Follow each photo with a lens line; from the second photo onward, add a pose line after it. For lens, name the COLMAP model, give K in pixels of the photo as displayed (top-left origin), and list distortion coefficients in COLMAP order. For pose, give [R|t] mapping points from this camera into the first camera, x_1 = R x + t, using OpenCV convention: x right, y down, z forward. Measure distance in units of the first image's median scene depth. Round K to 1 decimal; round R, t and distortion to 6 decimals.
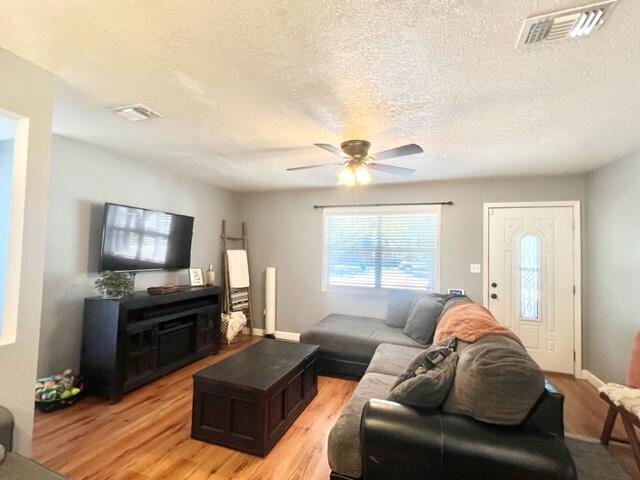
lens RADIAL K [[306.8, 0, 321.5], [0, 306.8, 243.5], [0, 0, 1]] dist [0.001616, 0.001401]
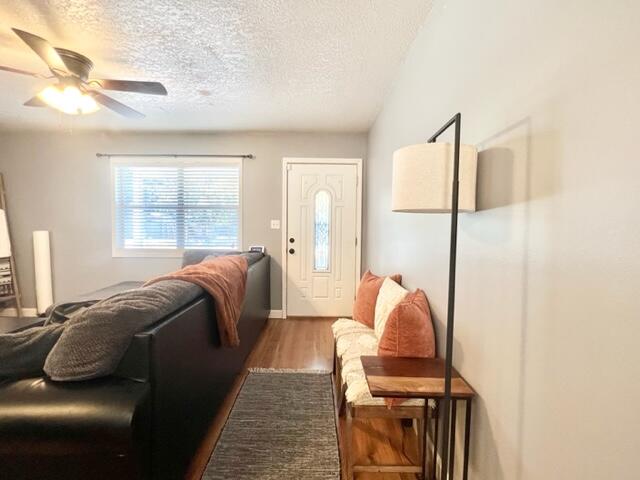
lens RADIAL K [[306.8, 0, 324.8], [0, 306.8, 240.4], [0, 0, 1]] dist [0.001616, 0.001401]
pose [[0.941760, -0.031920, 0.334767, 0.318133], [0.004687, 0.996634, 0.081842, 0.052014], [-0.336253, -0.075506, 0.938740, 0.012669]]
